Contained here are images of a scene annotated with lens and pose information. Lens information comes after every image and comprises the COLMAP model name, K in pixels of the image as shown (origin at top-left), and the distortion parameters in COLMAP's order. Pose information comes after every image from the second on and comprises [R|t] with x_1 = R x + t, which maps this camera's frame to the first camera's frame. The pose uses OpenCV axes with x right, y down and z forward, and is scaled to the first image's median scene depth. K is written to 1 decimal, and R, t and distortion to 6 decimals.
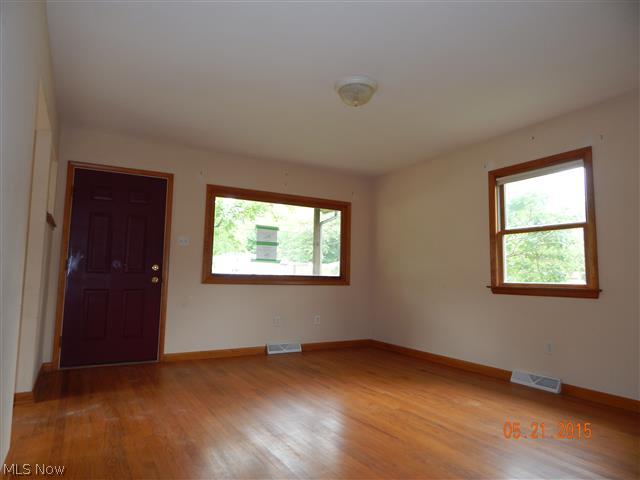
lens RADIAL K [[419.4, 0, 320.0], [0, 419.4, 240.0], [0, 0, 1]] dist [0.000366, 0.000556]
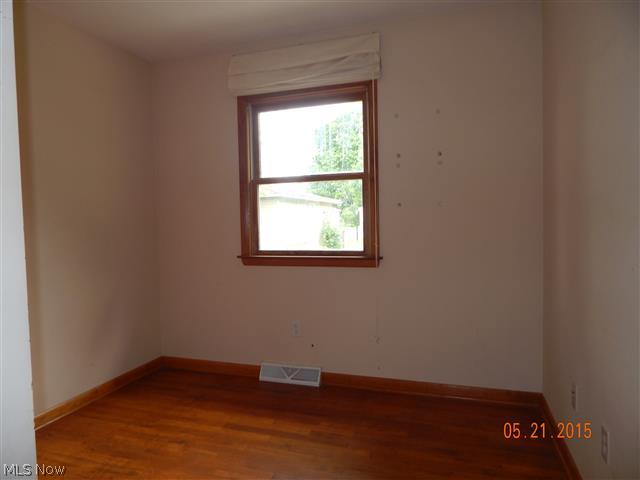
lens RADIAL K [[419.4, 0, 320.0], [0, 419.4, 240.0], [0, 0, 1]] dist [0.000366, 0.000556]
pose [[0.747230, -0.006329, 0.664536, 0.036669], [-0.044411, 0.997244, 0.059436, 0.036966], [-0.663080, -0.073925, 0.744889, 0.398946]]
